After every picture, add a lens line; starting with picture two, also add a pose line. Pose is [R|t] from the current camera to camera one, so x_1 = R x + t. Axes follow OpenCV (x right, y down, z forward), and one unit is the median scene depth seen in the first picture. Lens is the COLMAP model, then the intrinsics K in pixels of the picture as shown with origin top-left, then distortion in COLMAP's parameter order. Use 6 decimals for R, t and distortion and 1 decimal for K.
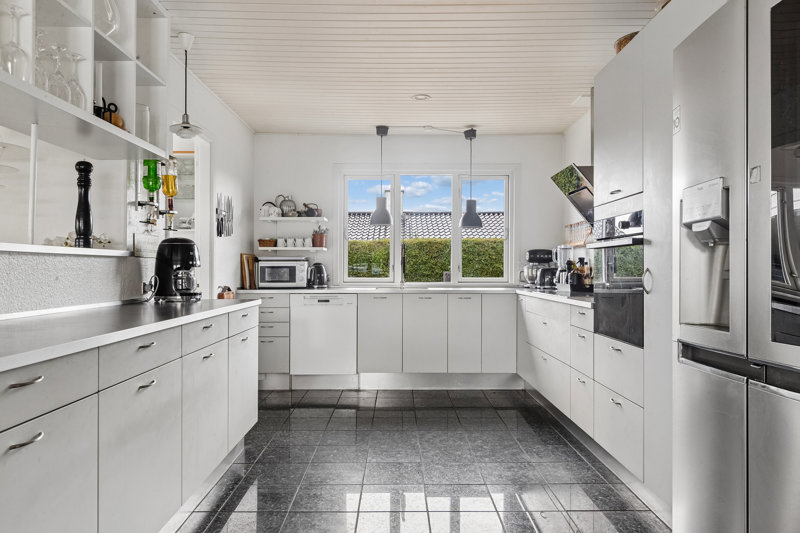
lens RADIAL K [[575.5, 0, 399.8], [0, 575.5, 265.2], [0, 0, 1]] dist [0.001045, 0.000181]
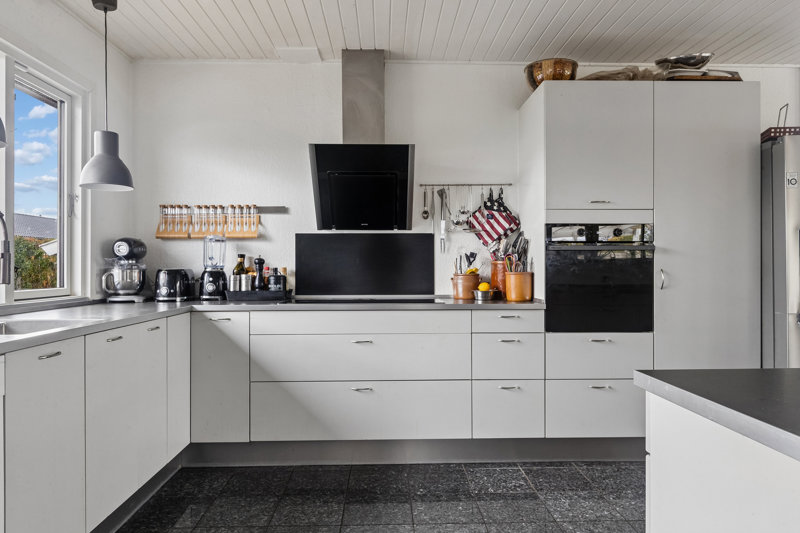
lens RADIAL K [[548.2, 0, 400.2], [0, 548.2, 265.9], [0, 0, 1]] dist [0.008315, -0.000195]
pose [[-0.022418, 0.000540, 0.999749, -0.345075], [0.001809, 0.999998, -0.000499, 0.002722], [-0.999747, 0.001797, -0.022419, 0.745218]]
